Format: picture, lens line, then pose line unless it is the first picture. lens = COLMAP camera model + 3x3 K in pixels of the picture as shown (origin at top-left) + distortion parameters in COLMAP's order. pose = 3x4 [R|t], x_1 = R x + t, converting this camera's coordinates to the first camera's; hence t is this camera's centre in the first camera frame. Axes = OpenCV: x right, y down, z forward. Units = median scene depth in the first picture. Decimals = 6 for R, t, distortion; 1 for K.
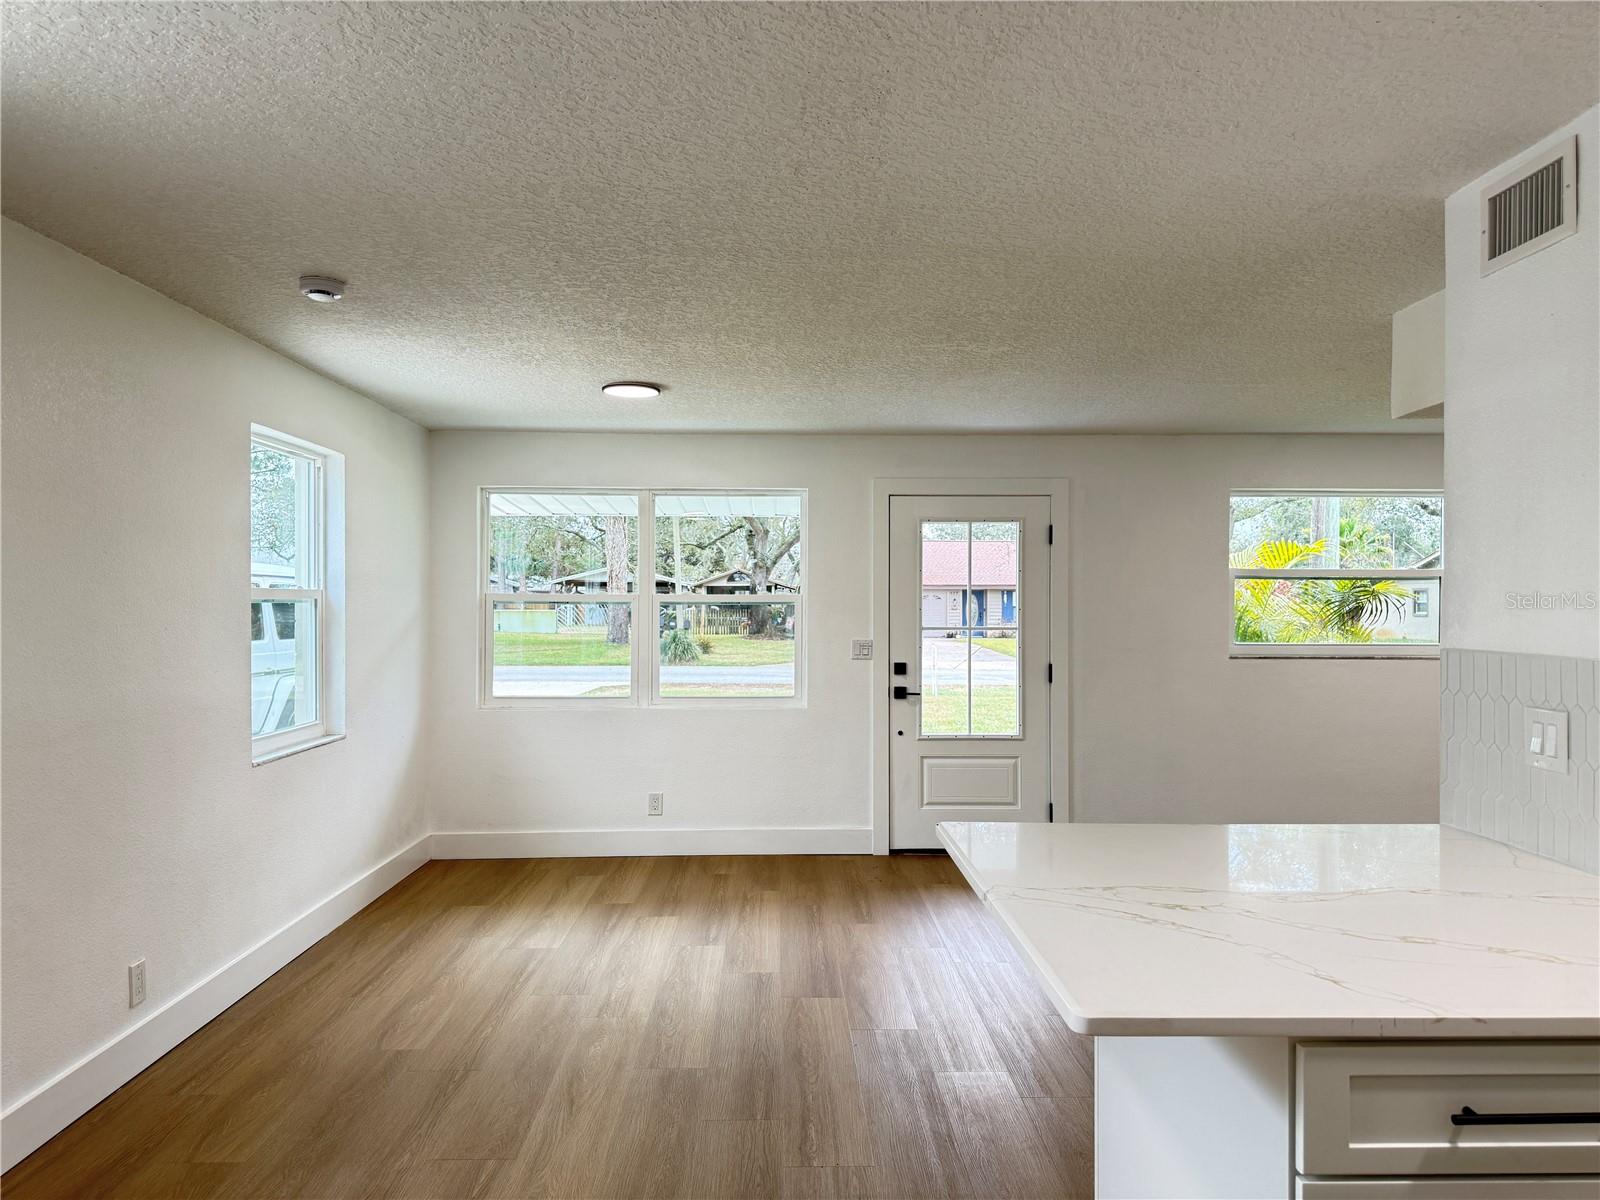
lens RADIAL K [[1121.5, 0, 796.0], [0, 1121.5, 603.7], [0, 0, 1]] dist [0.021861, -0.027728]
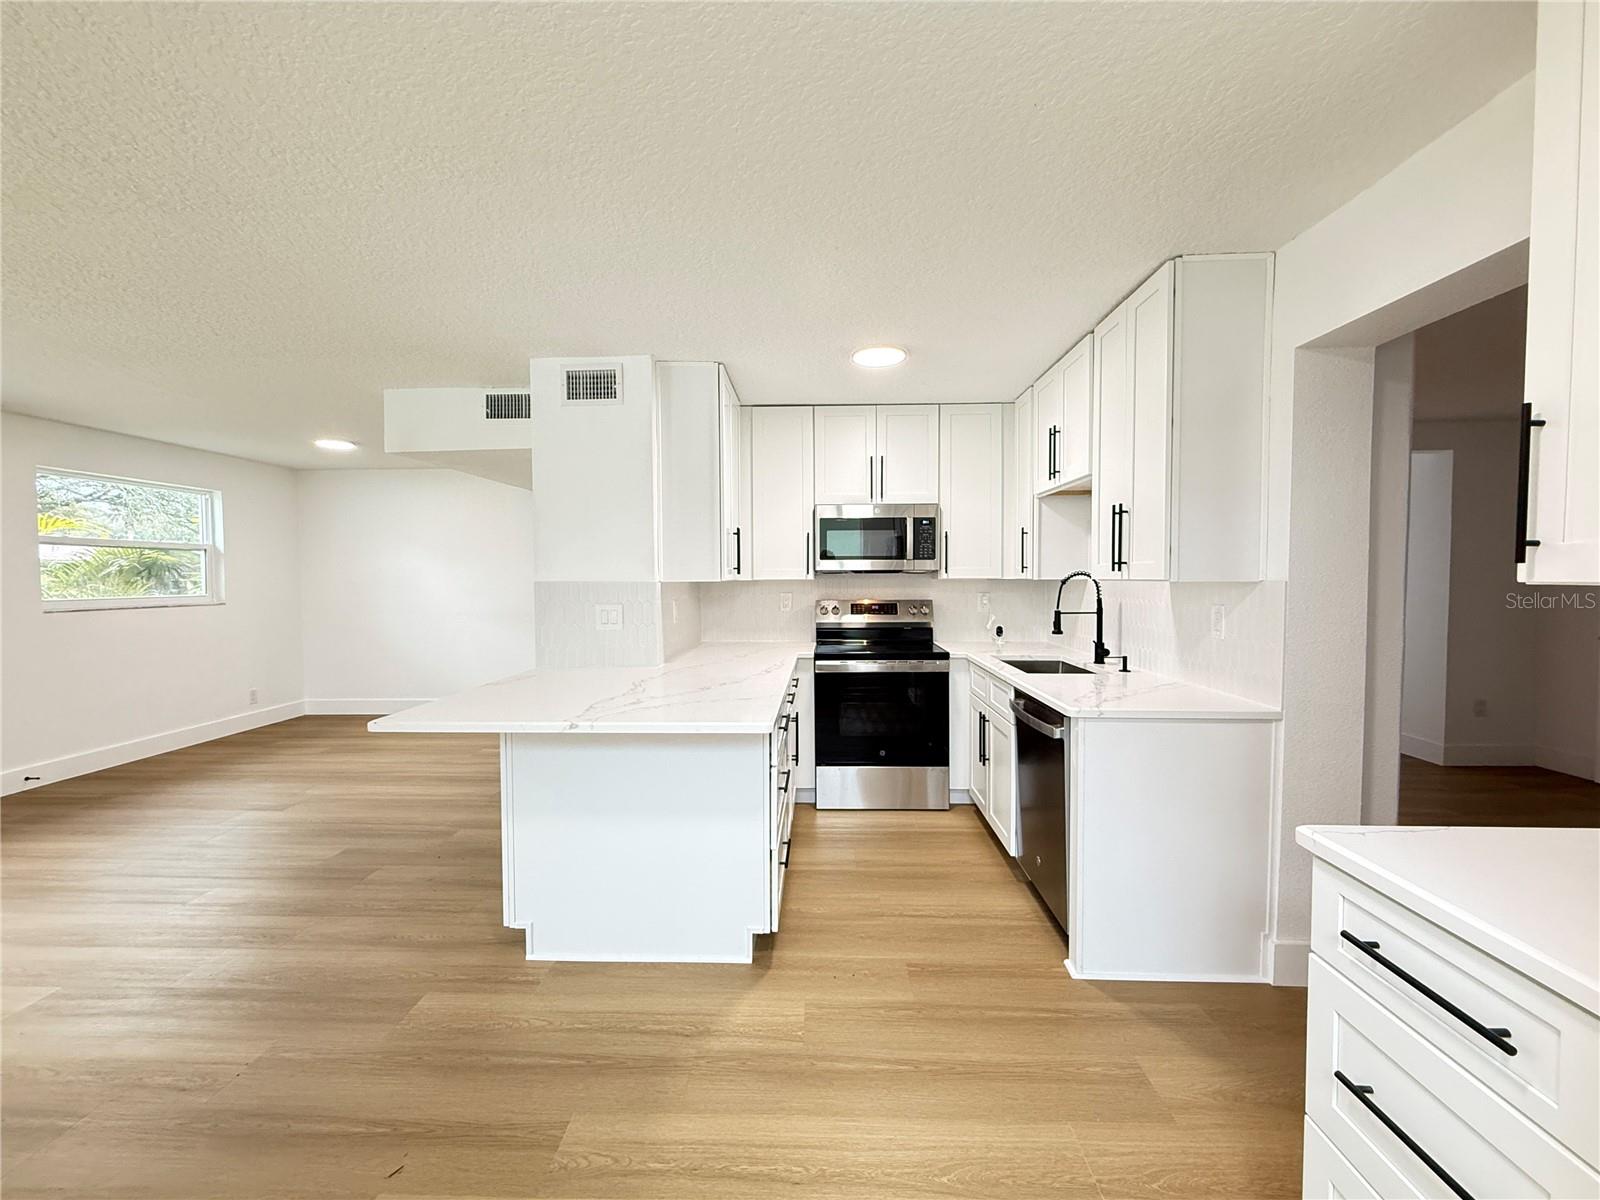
lens RADIAL K [[657.0, 0, 800.2], [0, 657.0, 601.8], [0, 0, 1]] dist [0.000718, -0.000573]
pose [[0.052568, -0.043291, 0.997679, -0.438829], [0.005056, 0.999059, 0.043084, 0.020246], [-0.998605, 0.002780, 0.052737, 0.339201]]
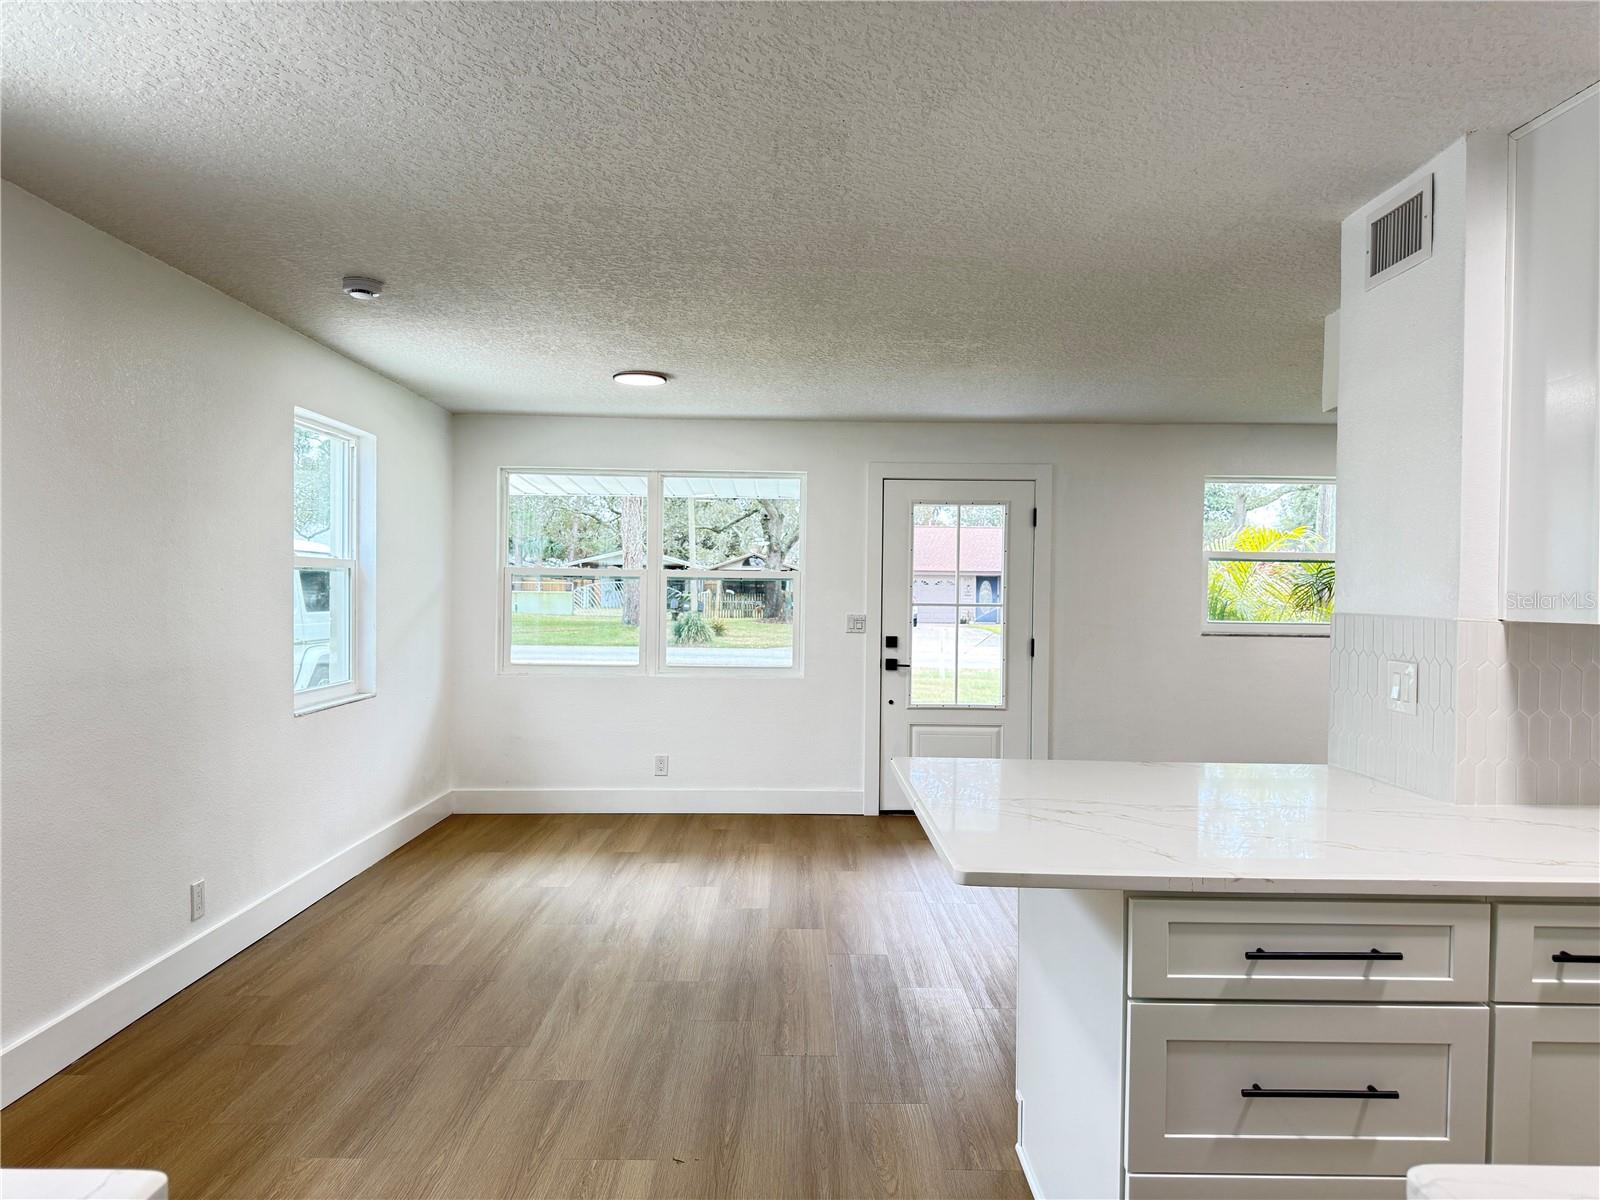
lens RADIAL K [[1121.5, 0, 799.5], [0, 1121.5, 604.5], [0, 0, 1]] dist [0.021861, -0.027728]
pose [[0.999880, 0.010643, -0.011221, 0.030624], [-0.010487, 0.999848, 0.013925, 0.015722], [0.011368, -0.013806, 0.999840, -0.119855]]
